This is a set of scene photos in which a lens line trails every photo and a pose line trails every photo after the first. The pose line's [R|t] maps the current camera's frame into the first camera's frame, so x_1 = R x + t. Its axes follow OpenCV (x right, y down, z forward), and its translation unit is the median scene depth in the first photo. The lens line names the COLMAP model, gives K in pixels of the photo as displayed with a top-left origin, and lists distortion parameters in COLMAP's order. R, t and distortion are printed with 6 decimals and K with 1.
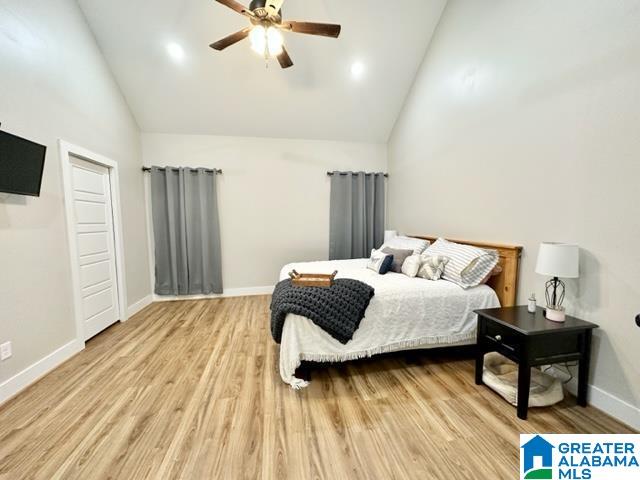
lens RADIAL K [[254.9, 0, 319.7], [0, 254.9, 239.7], [0, 0, 1]] dist [-0.001801, 0.000580]
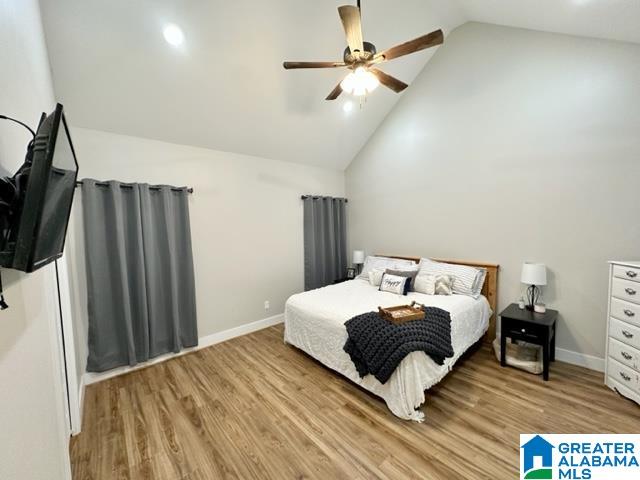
lens RADIAL K [[254.9, 0, 319.2], [0, 254.9, 239.8], [0, 0, 1]] dist [-0.001801, 0.000580]
pose [[0.862044, -0.043513, 0.504961, -0.801042], [0.057453, 0.998275, -0.012059, -0.150399], [-0.503566, 0.039407, 0.863058, 0.225689]]
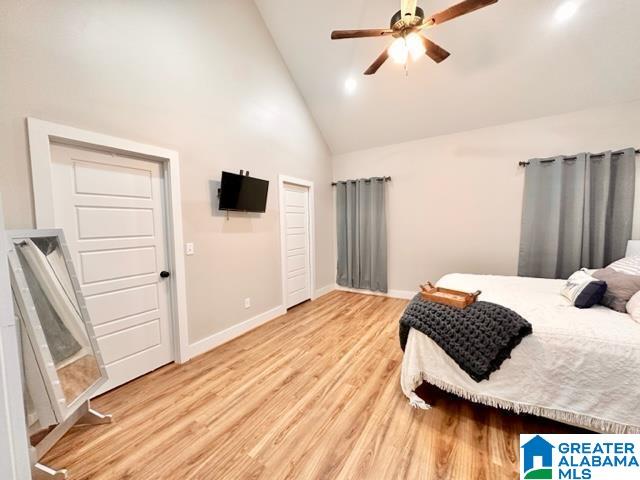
lens RADIAL K [[254.9, 0, 320.0], [0, 254.9, 239.4], [0, 0, 1]] dist [-0.001801, 0.000580]
pose [[0.735796, 0.040863, -0.675969, 0.224342], [-0.040363, 0.999050, 0.016459, -0.035463], [0.675999, 0.015174, 0.736746, 0.041691]]
